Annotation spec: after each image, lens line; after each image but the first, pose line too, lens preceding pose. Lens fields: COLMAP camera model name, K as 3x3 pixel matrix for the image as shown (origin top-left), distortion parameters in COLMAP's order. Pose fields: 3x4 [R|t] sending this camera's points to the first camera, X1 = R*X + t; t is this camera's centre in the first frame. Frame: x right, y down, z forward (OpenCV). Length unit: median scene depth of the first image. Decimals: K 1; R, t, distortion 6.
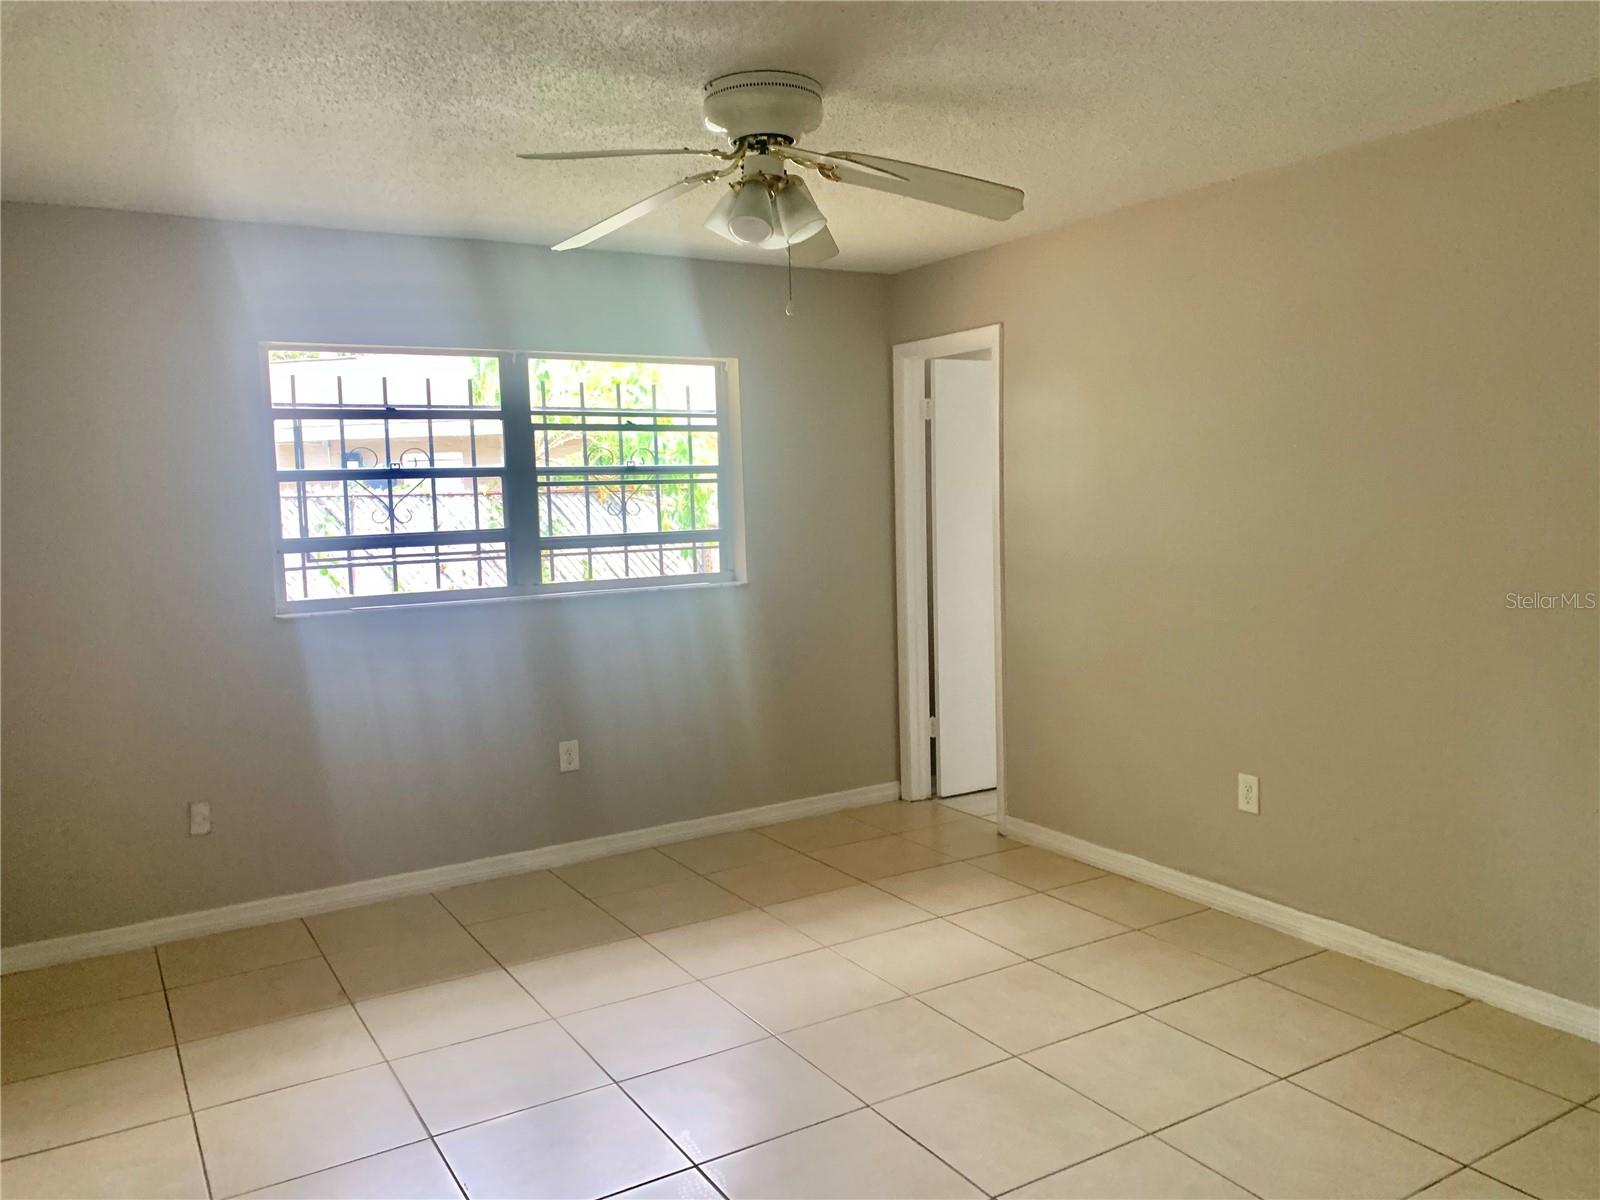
lens RADIAL K [[1202.4, 0, 800.0], [0, 1202.4, 600.0], [0, 0, 1]] dist [0.004959, -0.004262]
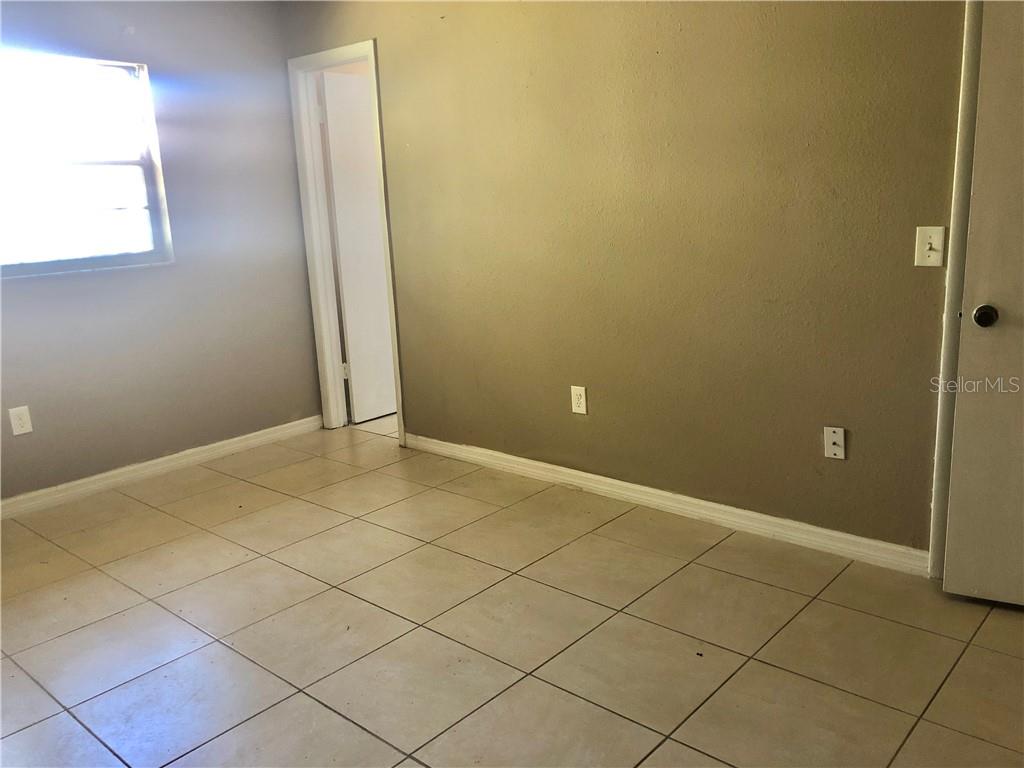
lens RADIAL K [[839.6, 0, 512.0], [0, 839.6, 384.0], [0, 0, 1]] dist [0.014452, -0.004639]
pose [[0.953360, -0.084054, 0.289895, 0.022484], [0.047988, 0.990436, 0.129356, 0.013565], [-0.297995, -0.109412, 0.948276, 0.102651]]
